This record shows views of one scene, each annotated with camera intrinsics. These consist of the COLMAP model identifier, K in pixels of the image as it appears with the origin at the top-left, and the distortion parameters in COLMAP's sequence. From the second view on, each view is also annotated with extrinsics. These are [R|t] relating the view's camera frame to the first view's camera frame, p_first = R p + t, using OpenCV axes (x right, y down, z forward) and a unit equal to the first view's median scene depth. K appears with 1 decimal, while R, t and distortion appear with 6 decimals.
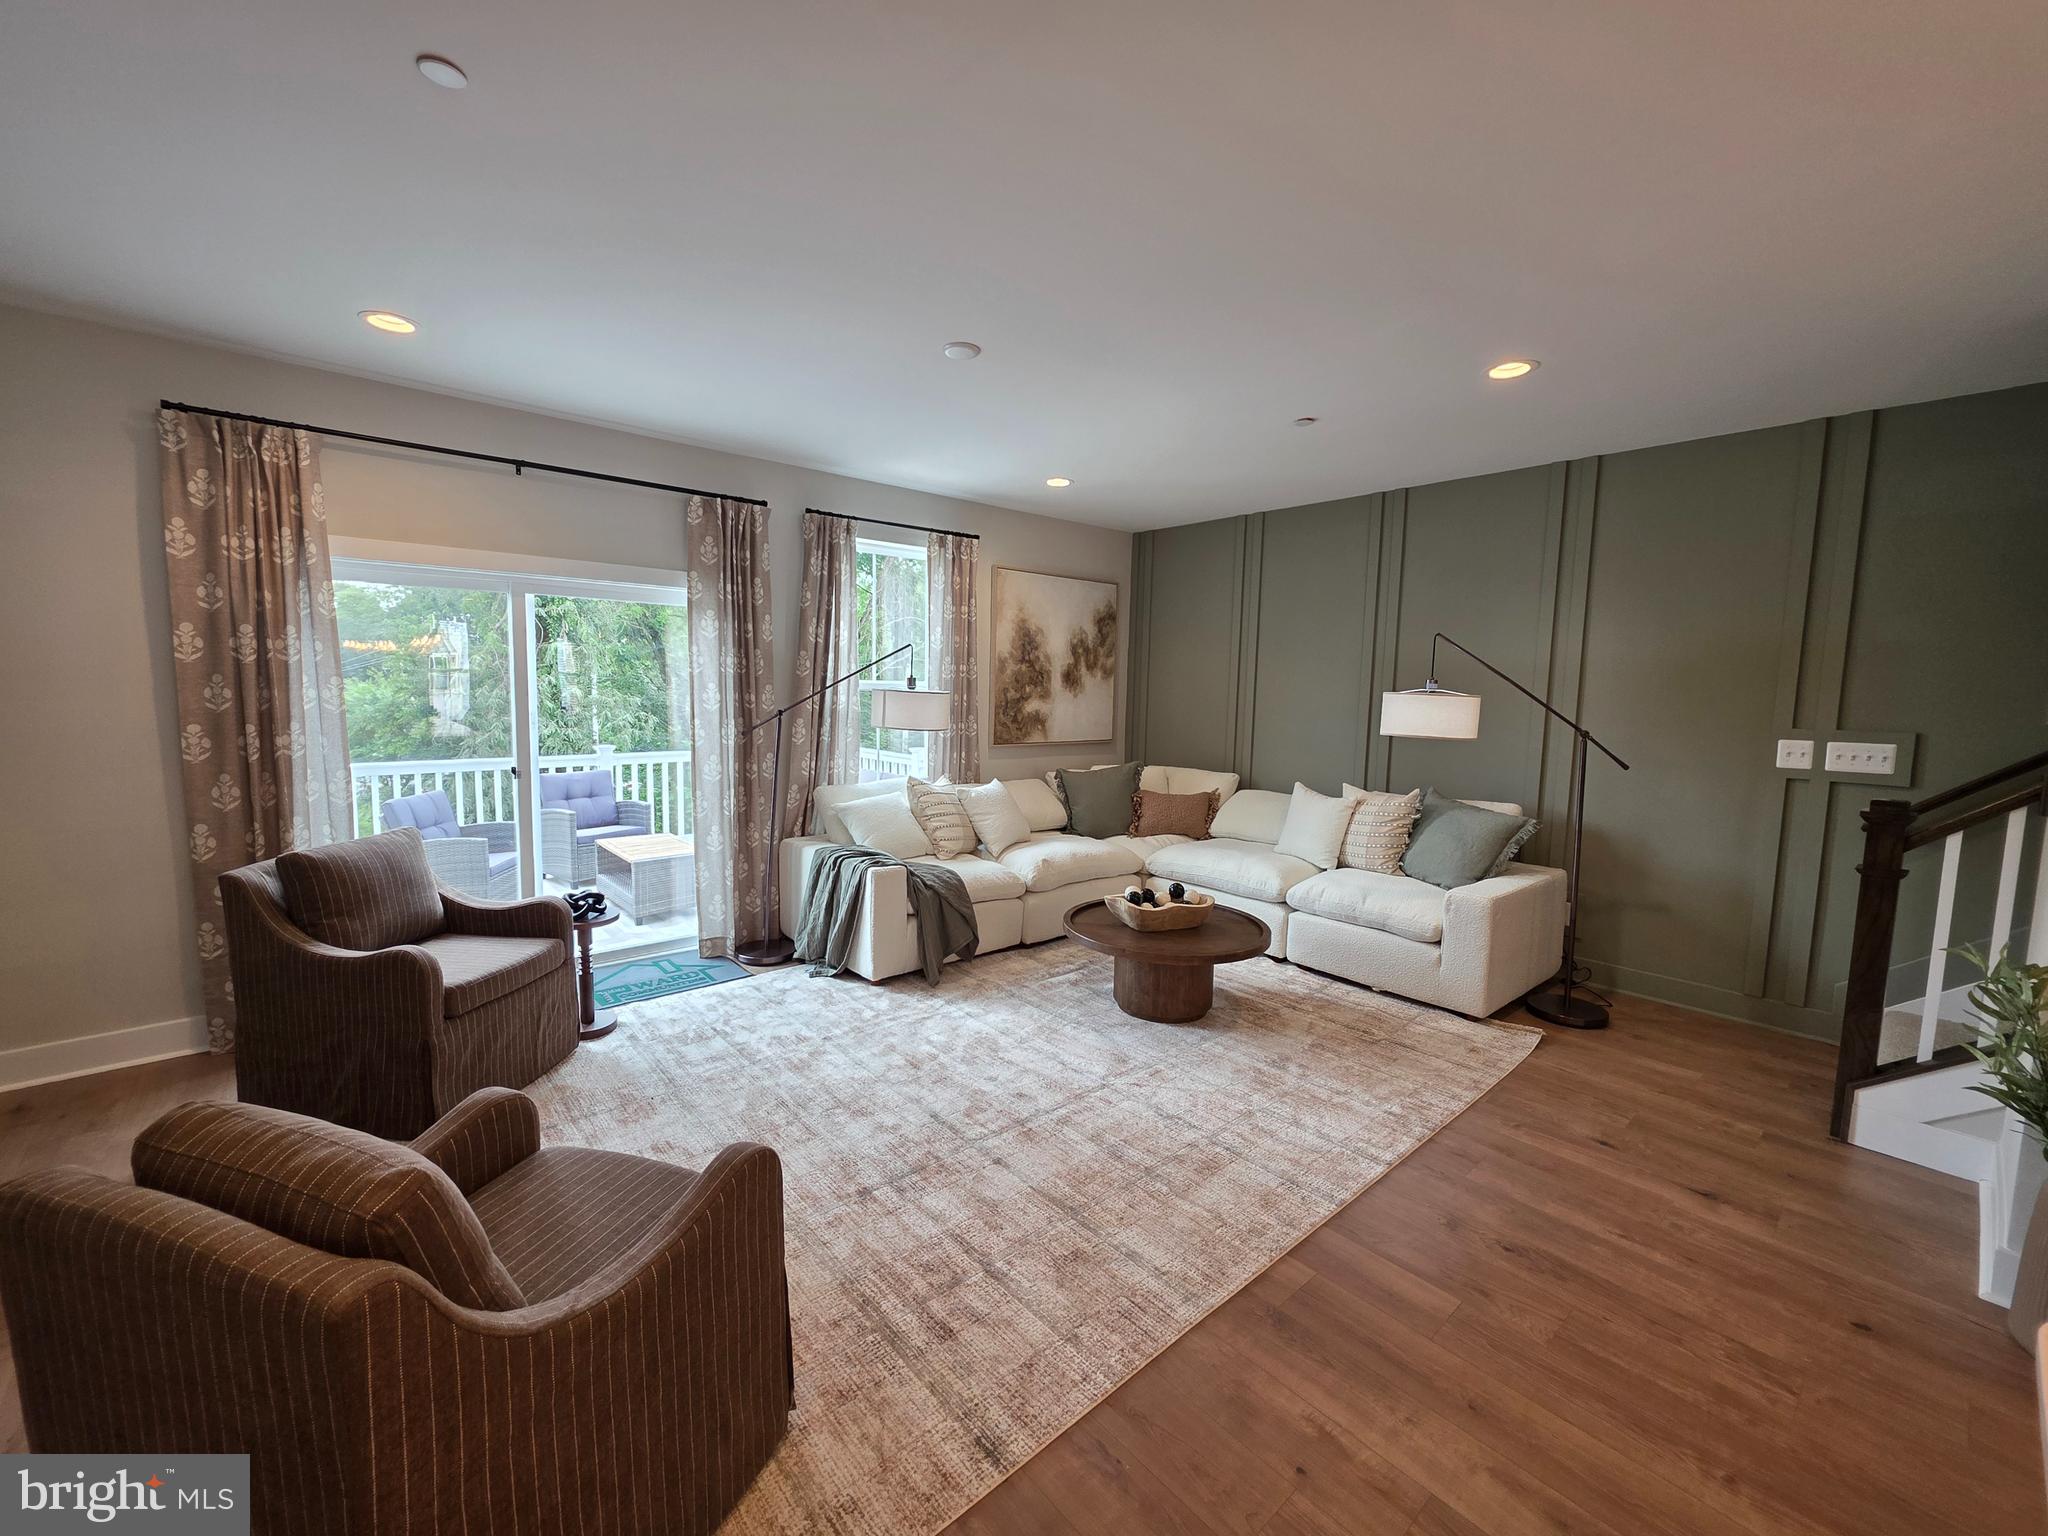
lens RADIAL K [[803.2, 0, 980.5], [0, 803.2, 760.4], [0, 0, 1]] dist [-0.000072, -0.000028]
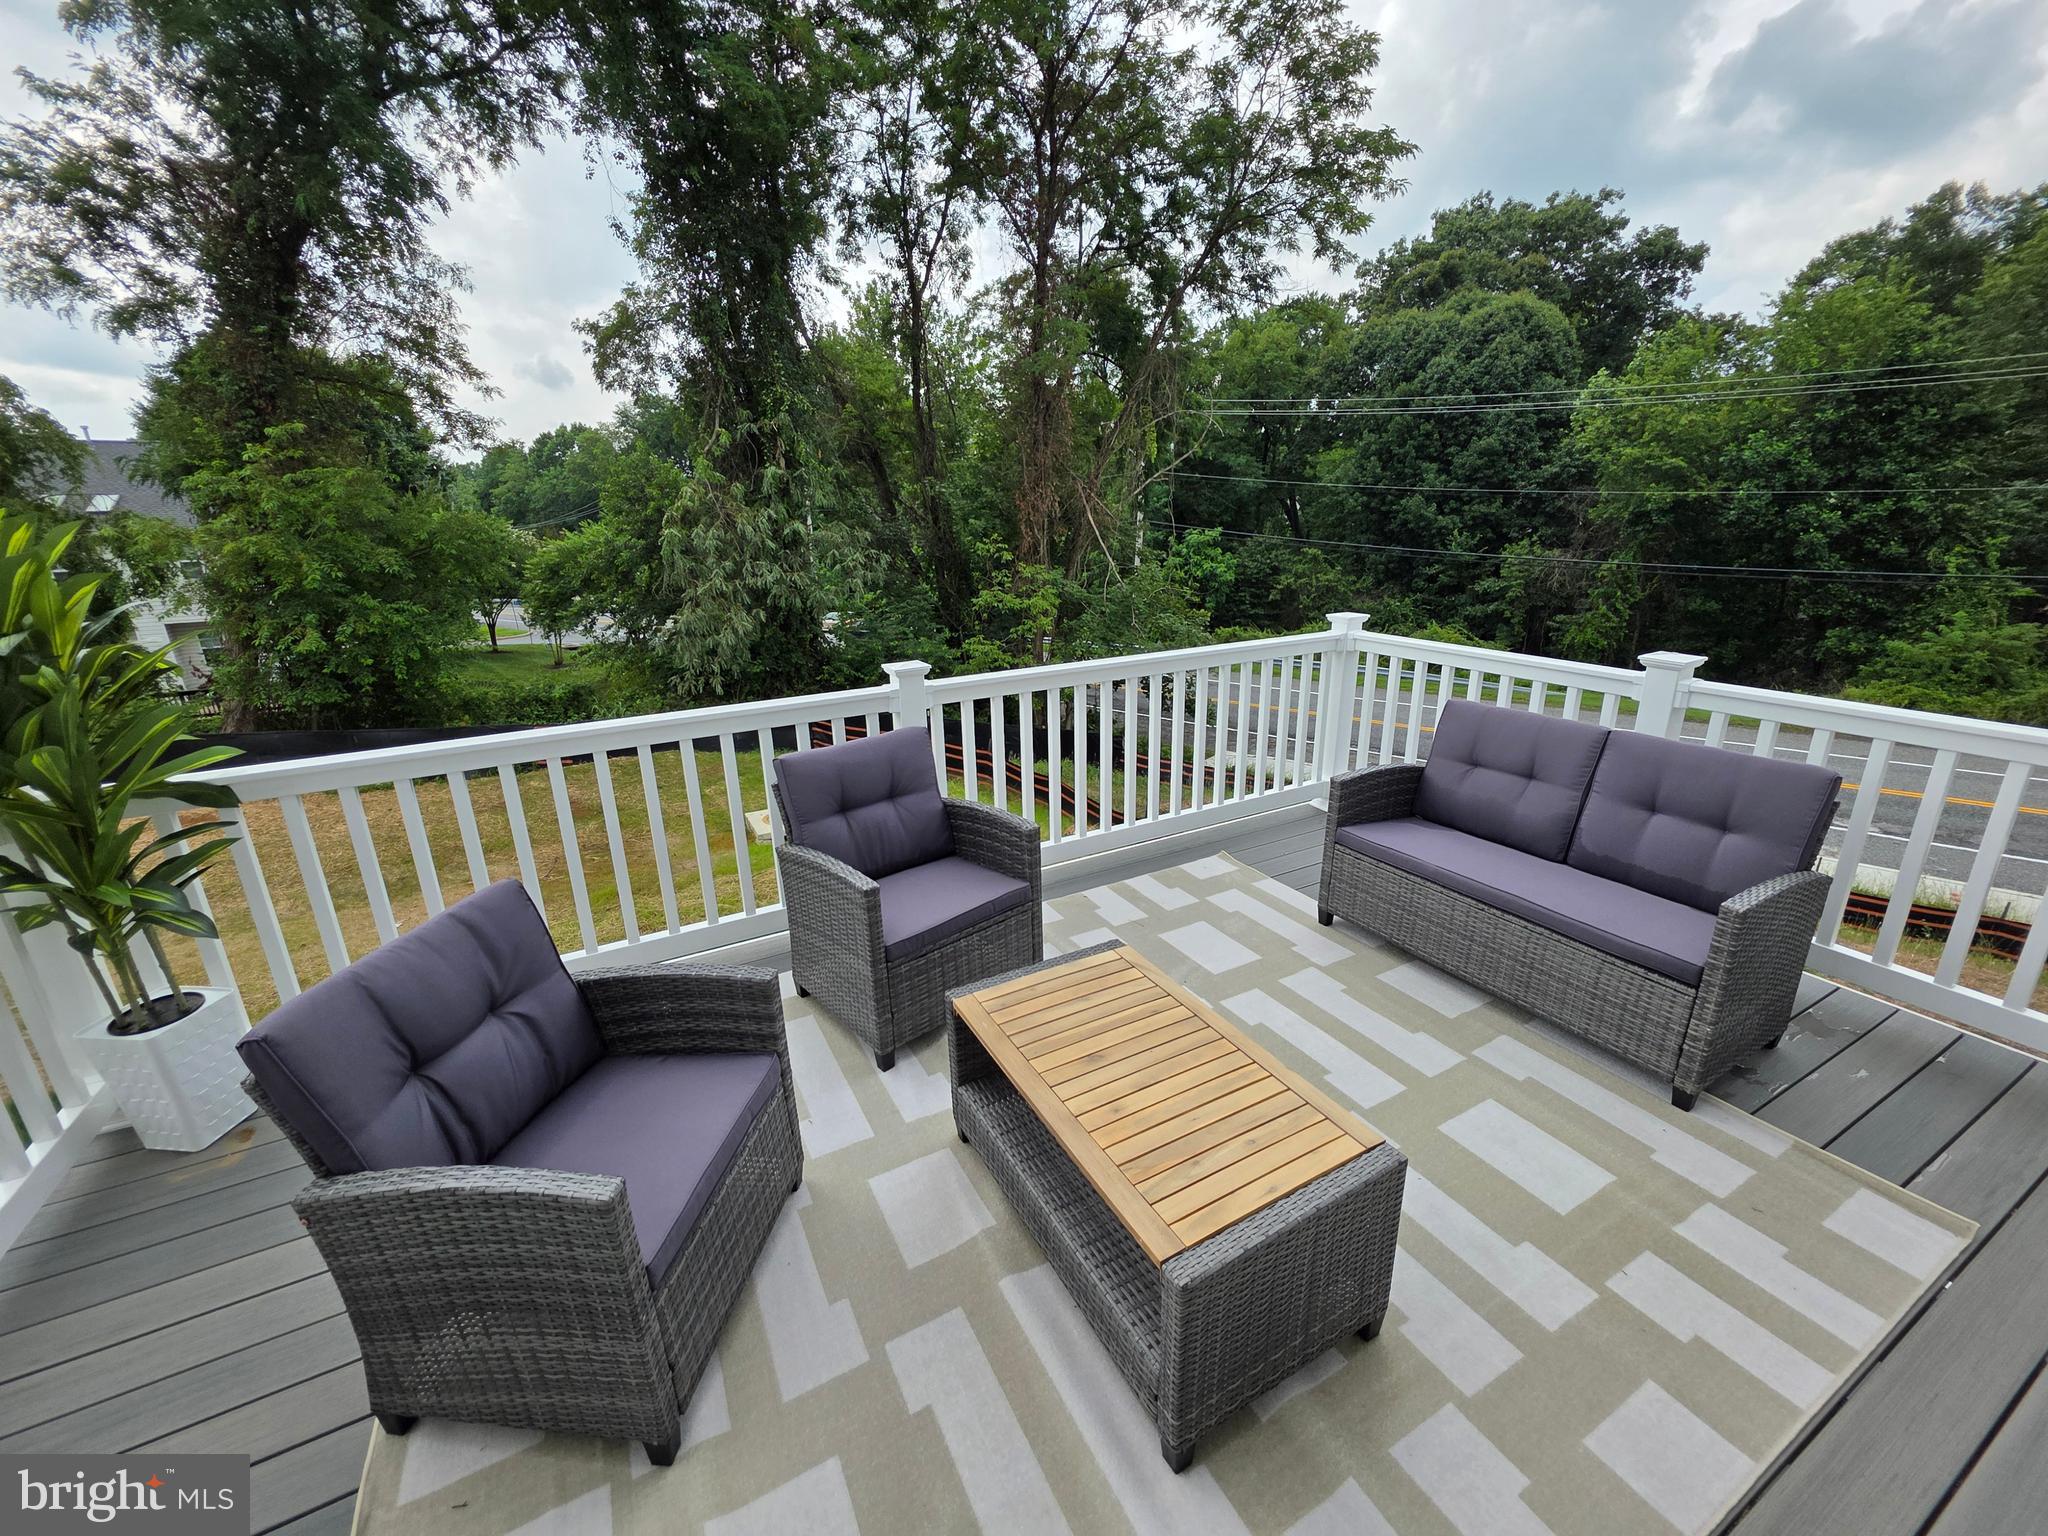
lens RADIAL K [[823.6, 0, 1024.0], [0, 823.6, 768.0], [0, 0, 1]] dist [0.000002, -0.000008]
pose [[0.979131, 0.022769, -0.201951, -0.274178], [0.020915, 0.977138, 0.211574, -0.050681], [0.202151, -0.211382, 0.956270, 0.498770]]
